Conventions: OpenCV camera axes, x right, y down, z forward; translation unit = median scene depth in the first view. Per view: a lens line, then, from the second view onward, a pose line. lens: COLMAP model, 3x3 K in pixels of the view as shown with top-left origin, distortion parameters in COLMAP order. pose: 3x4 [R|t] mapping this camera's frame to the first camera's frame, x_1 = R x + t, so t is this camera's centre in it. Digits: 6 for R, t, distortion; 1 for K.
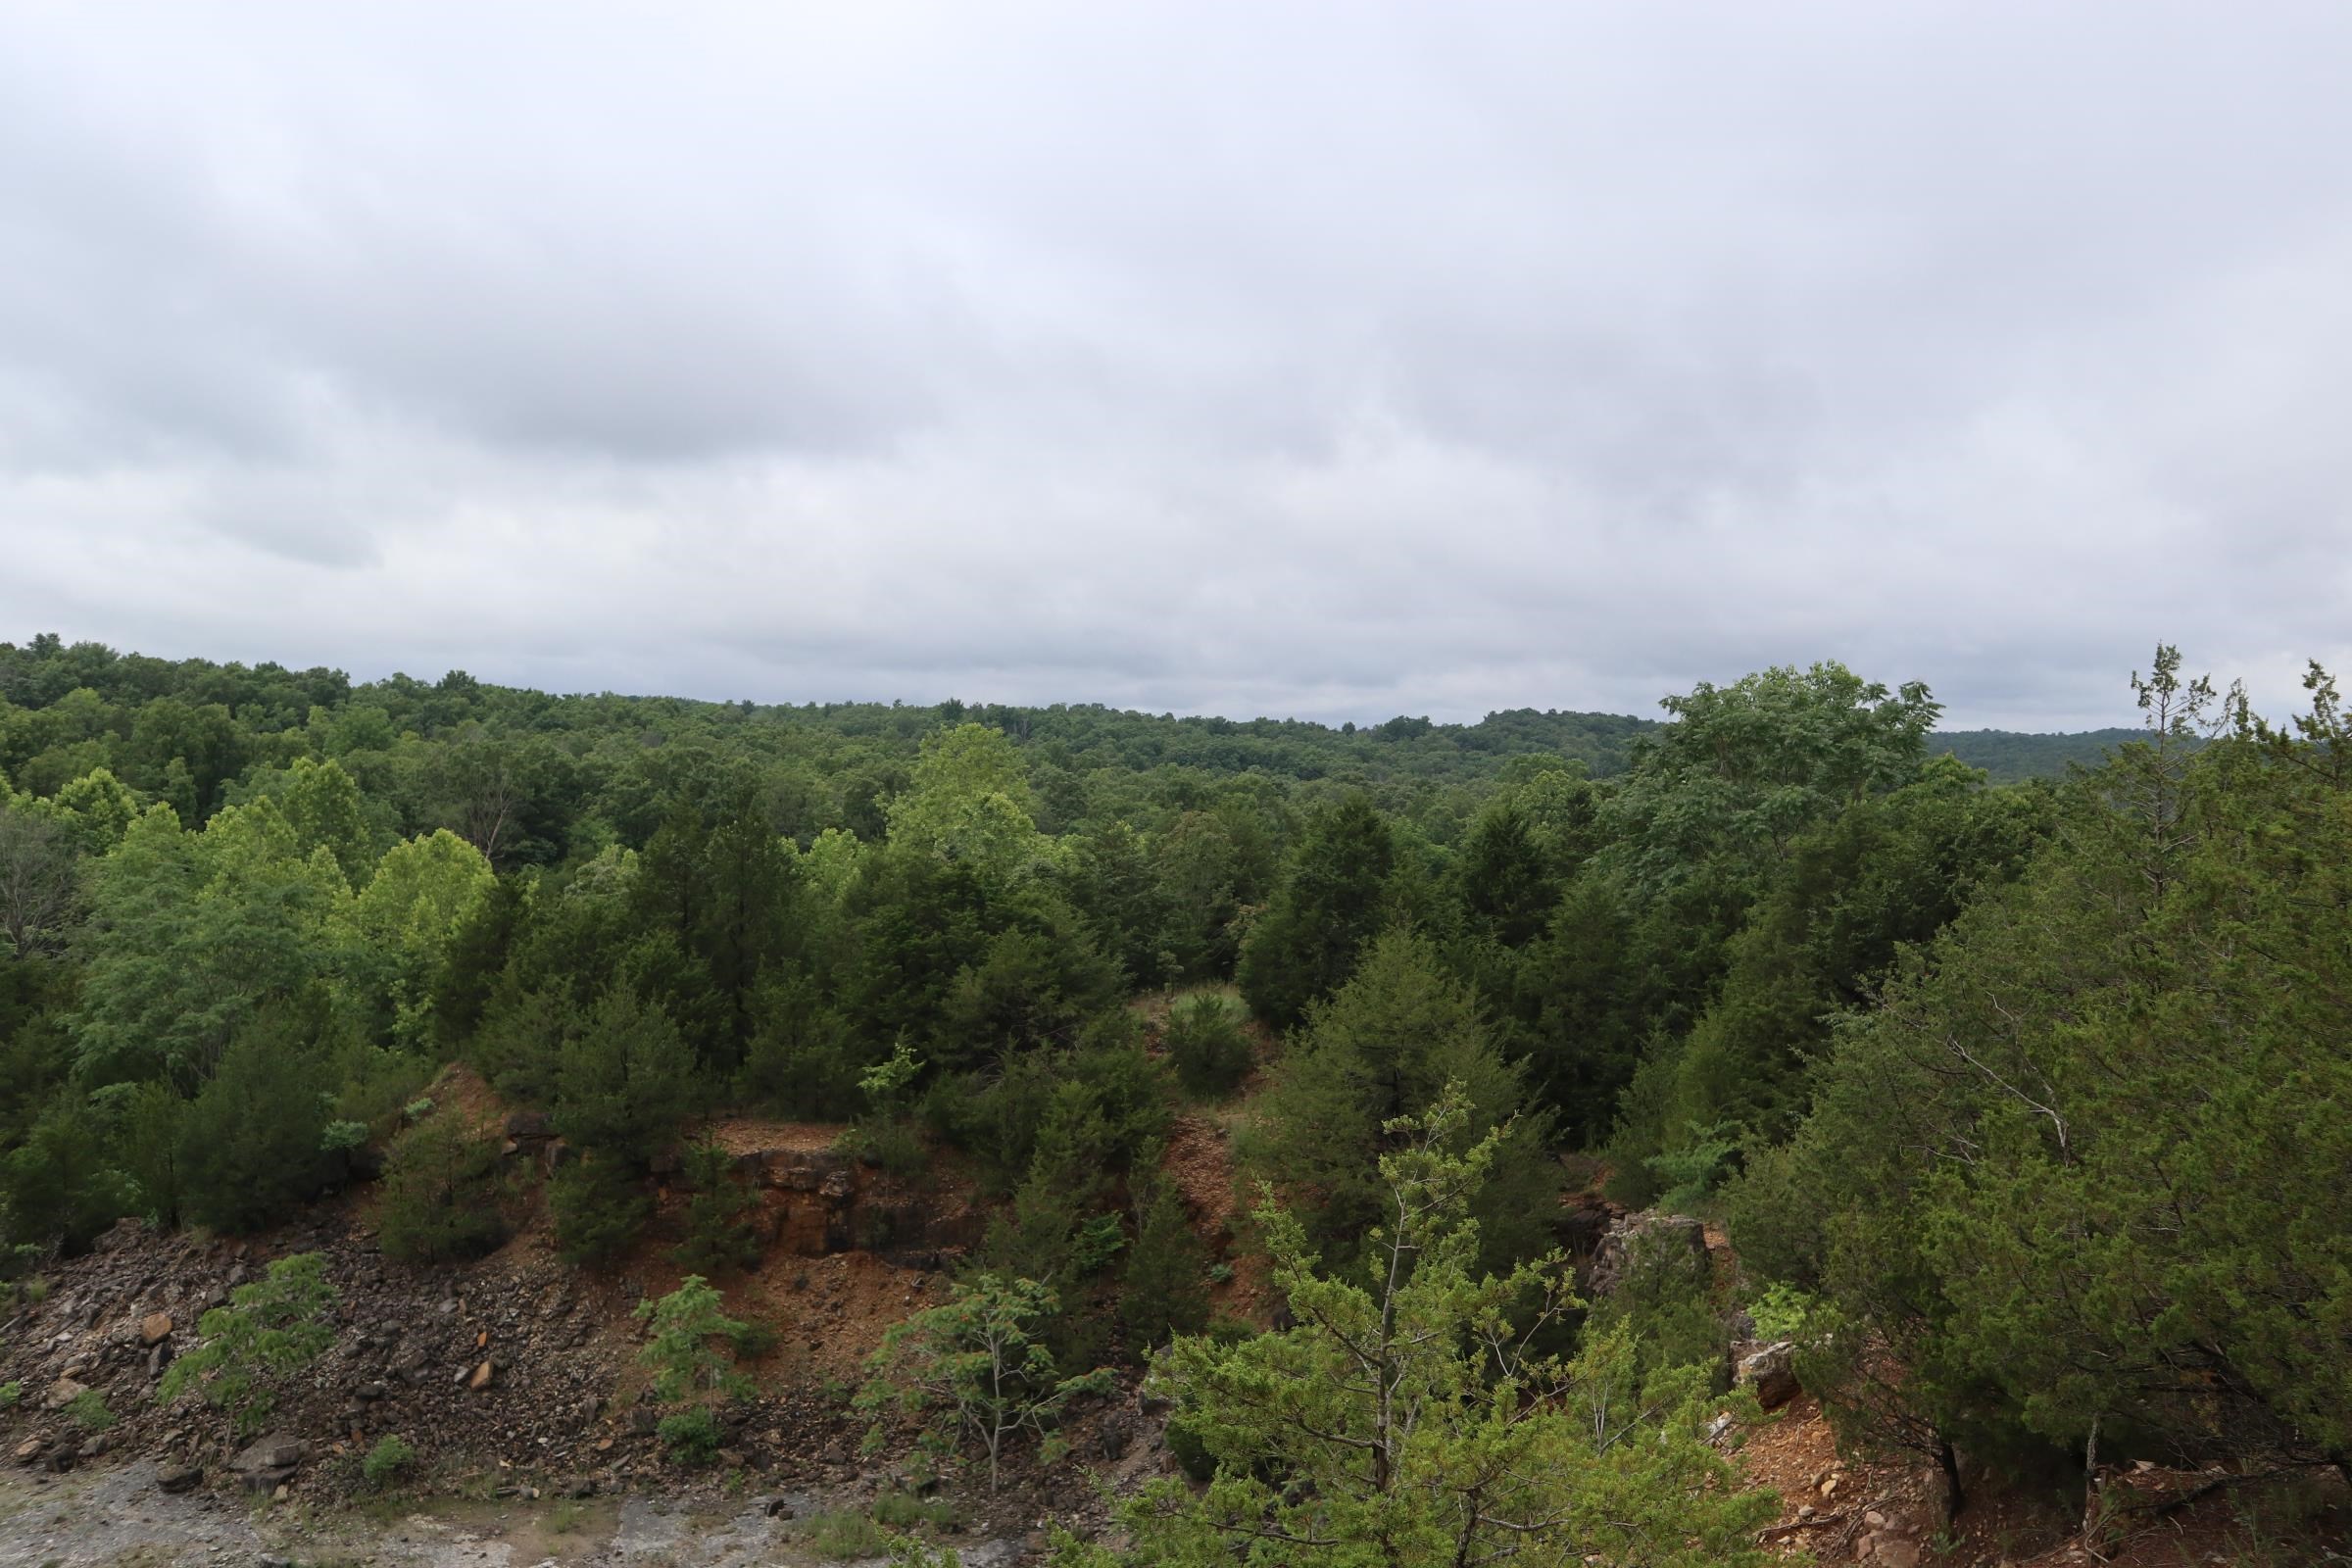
lens RADIAL K [[1767.6, 0, 1176.0], [0, 1767.6, 784.0], [0, 0, 1]] dist [-0.045118, 0.000919]
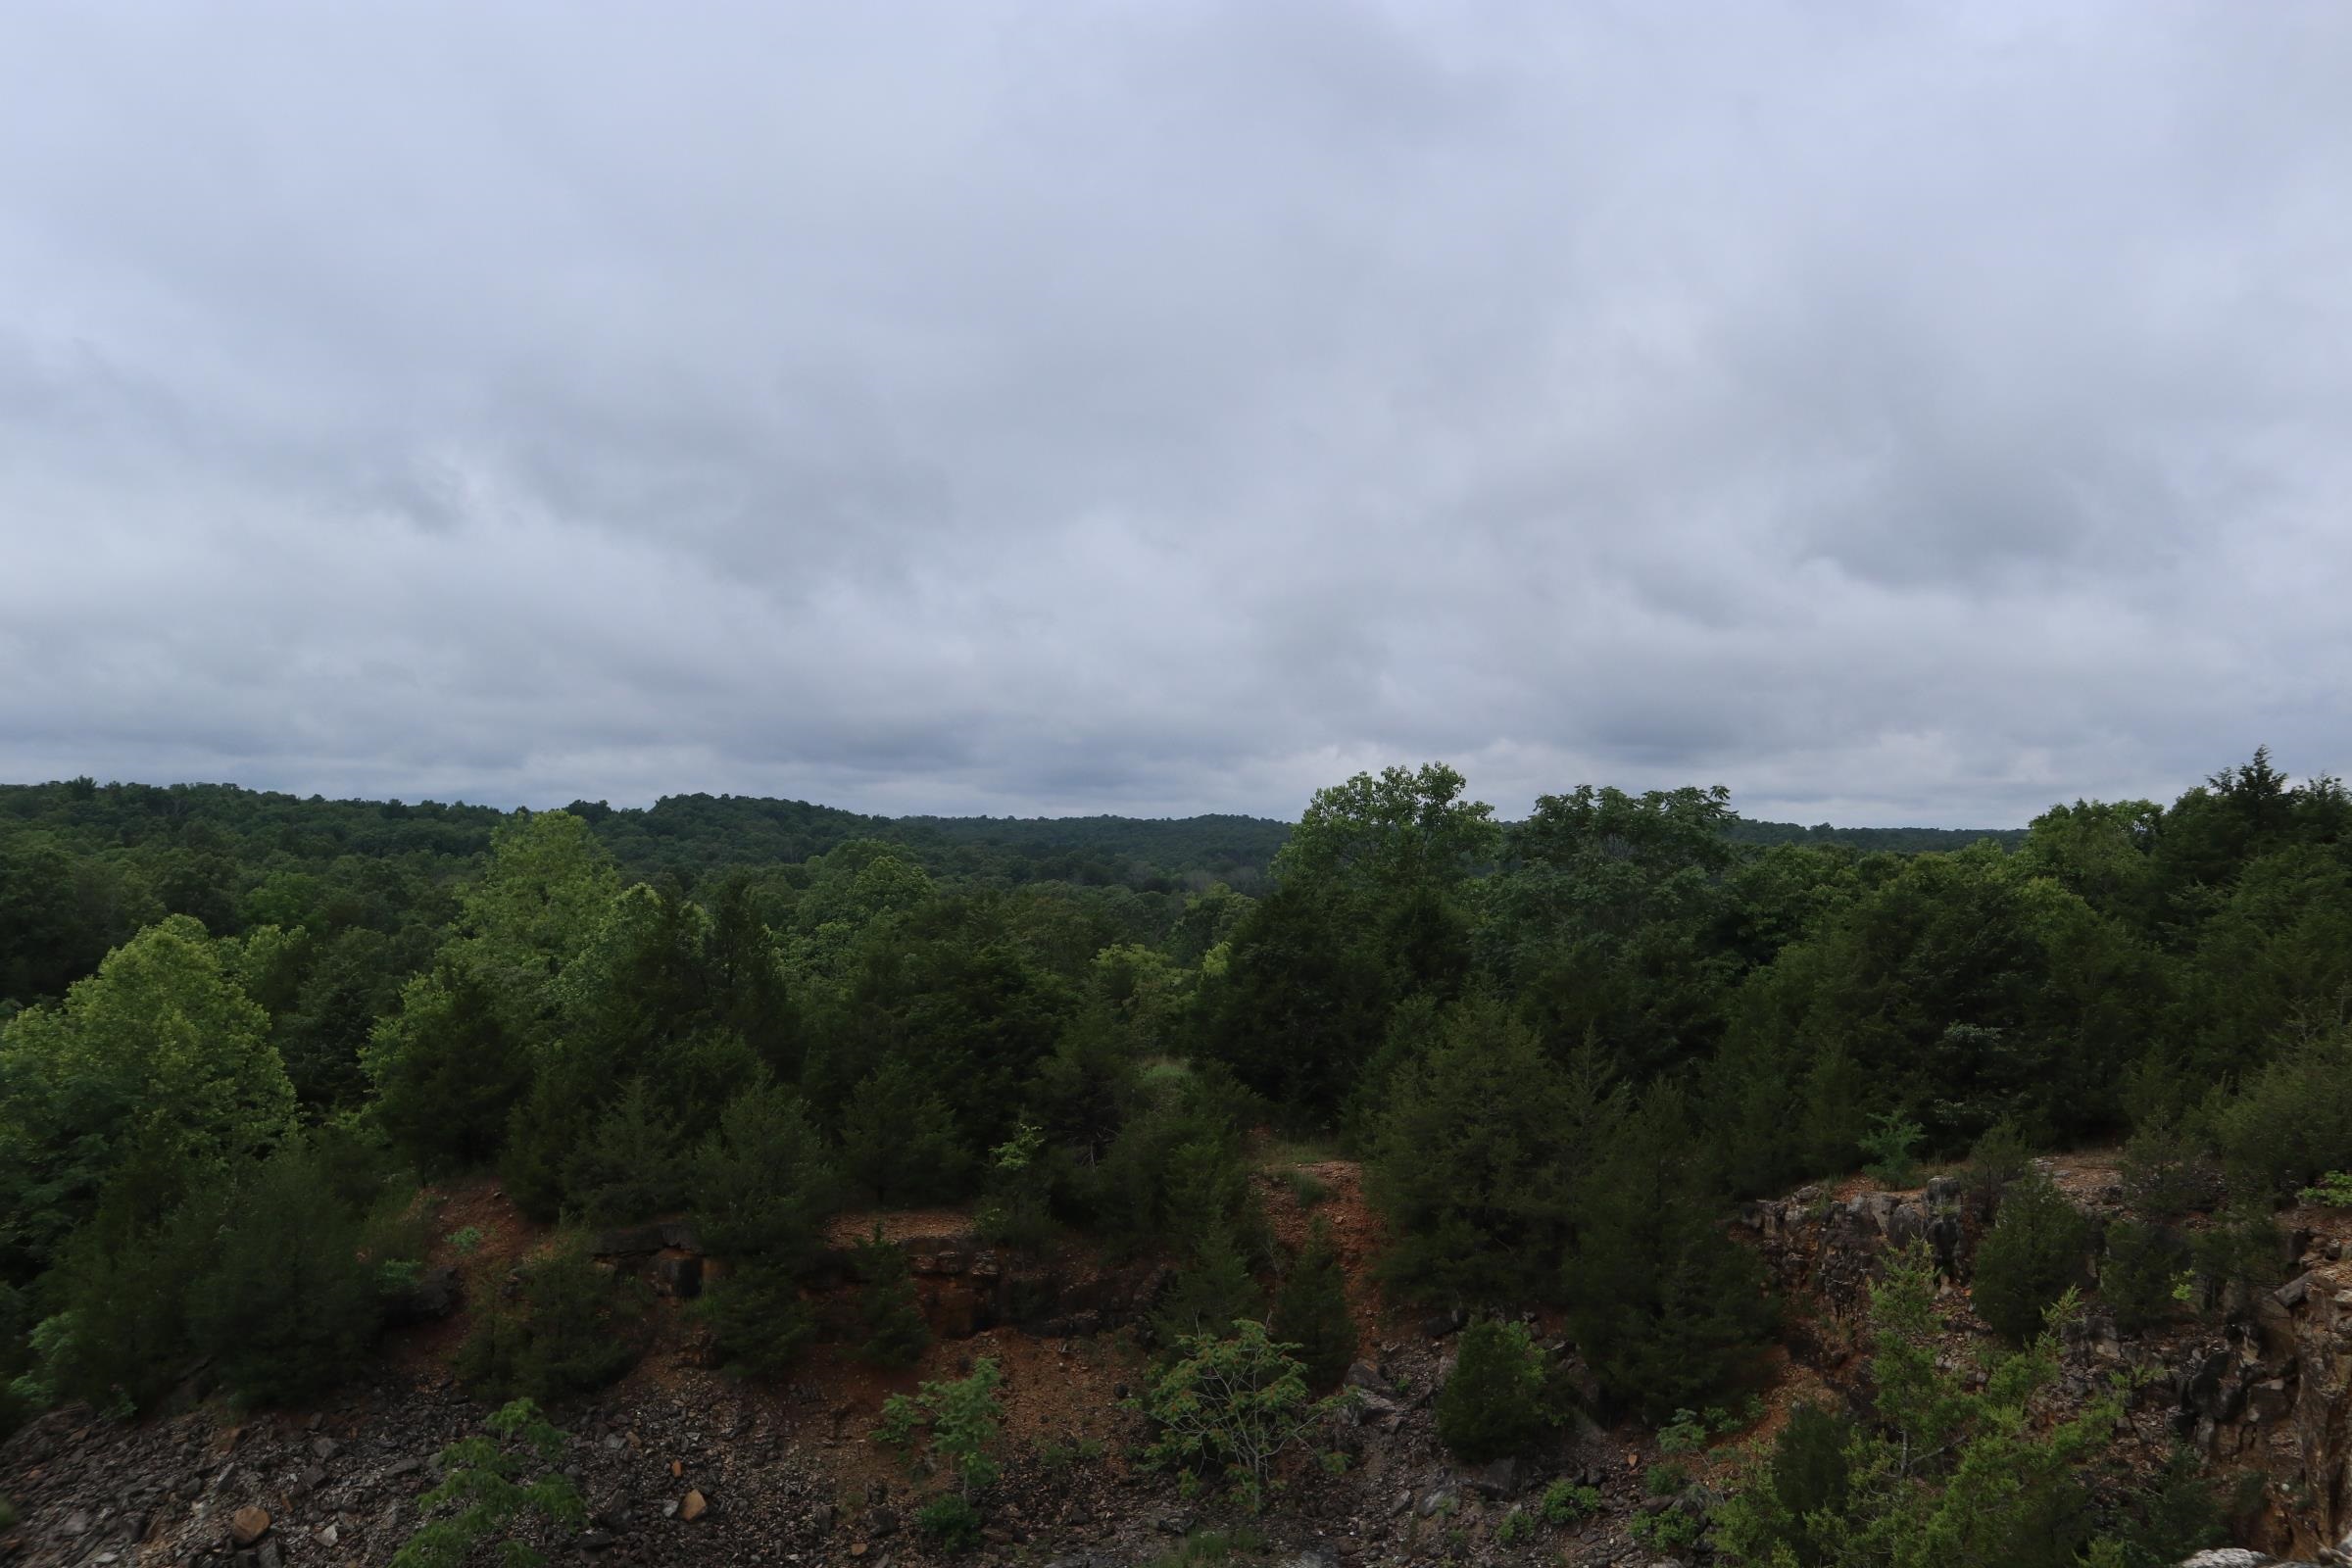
lens RADIAL K [[1767.6, 0, 1176.0], [0, 1767.6, 784.0], [0, 0, 1]] dist [-0.045118, 0.000919]
pose [[0.889242, 0.011380, 0.457296, -0.563011], [0.010614, 0.998908, -0.045496, -0.004890], [-0.457314, 0.045311, 0.888150, 0.021491]]
